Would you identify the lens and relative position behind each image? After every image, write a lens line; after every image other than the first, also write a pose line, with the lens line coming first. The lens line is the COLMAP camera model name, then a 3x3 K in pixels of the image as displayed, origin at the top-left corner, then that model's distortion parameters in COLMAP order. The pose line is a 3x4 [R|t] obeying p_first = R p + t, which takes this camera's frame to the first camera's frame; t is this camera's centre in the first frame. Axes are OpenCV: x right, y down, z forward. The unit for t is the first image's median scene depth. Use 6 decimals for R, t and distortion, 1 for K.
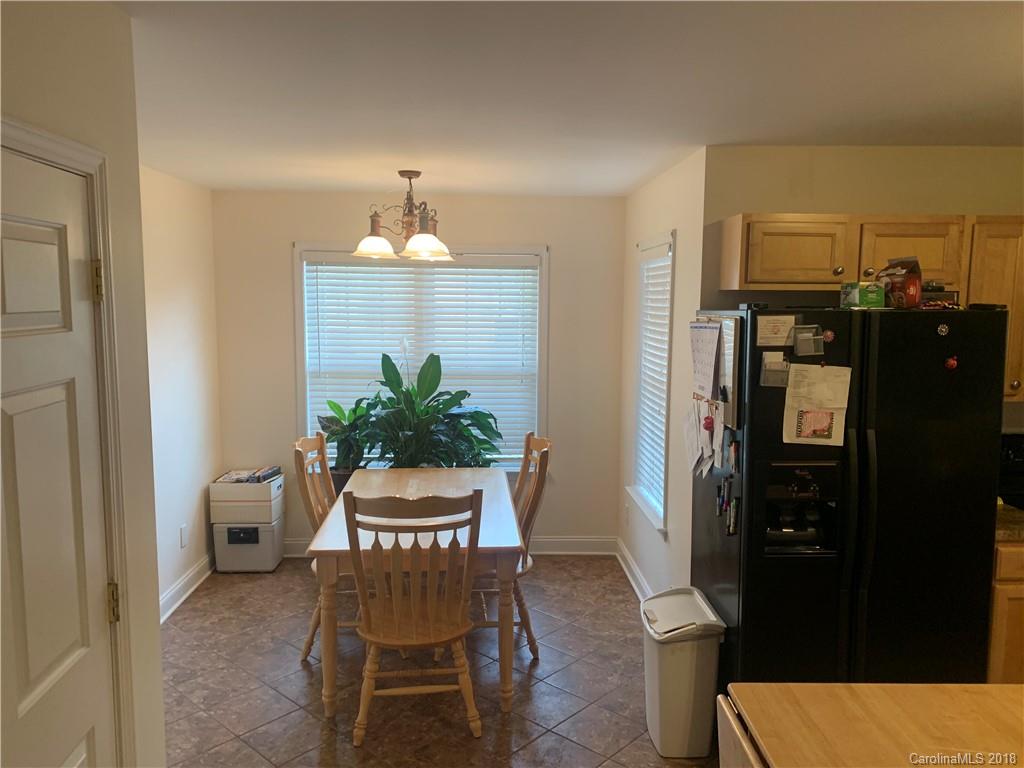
lens RADIAL K [[785.0, 0, 507.9], [0, 785.0, 384.4], [0, 0, 1]] dist [0.042091, -0.035759]
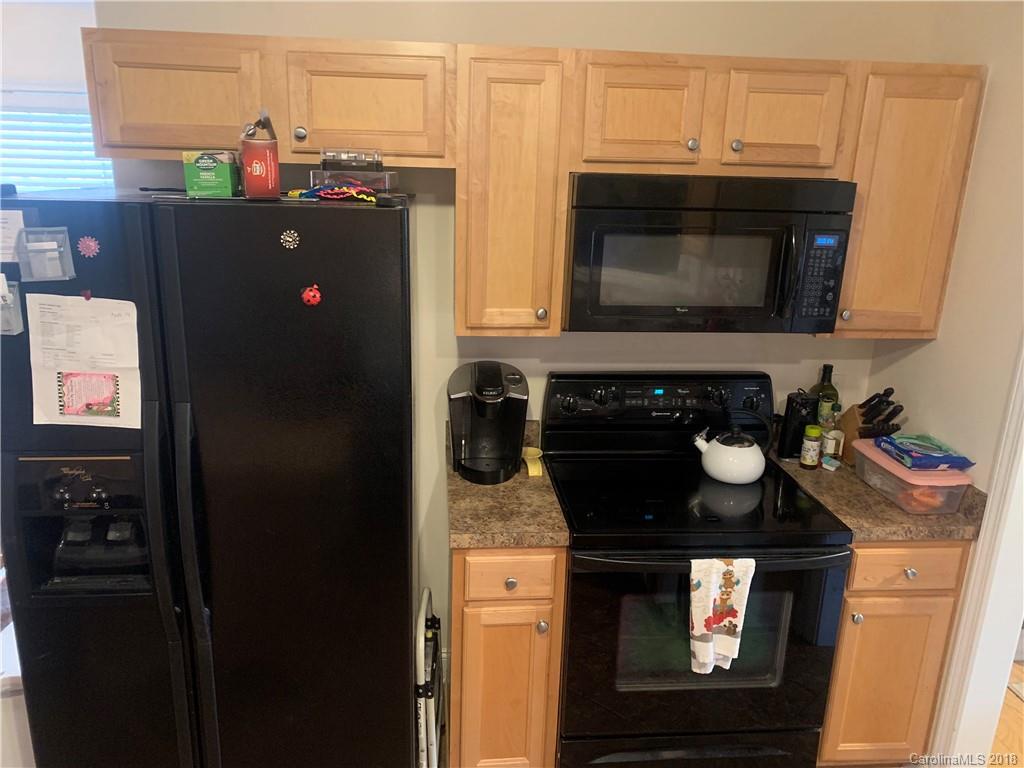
lens RADIAL K [[785.0, 0, 513.9], [0, 785.0, 377.7], [0, 0, 1]] dist [0.042091, -0.035759]
pose [[0.998759, 0.005008, 0.049561, 0.683231], [-0.013475, 0.985003, 0.172010, -0.070374], [-0.047956, -0.172464, 0.983848, 0.390889]]
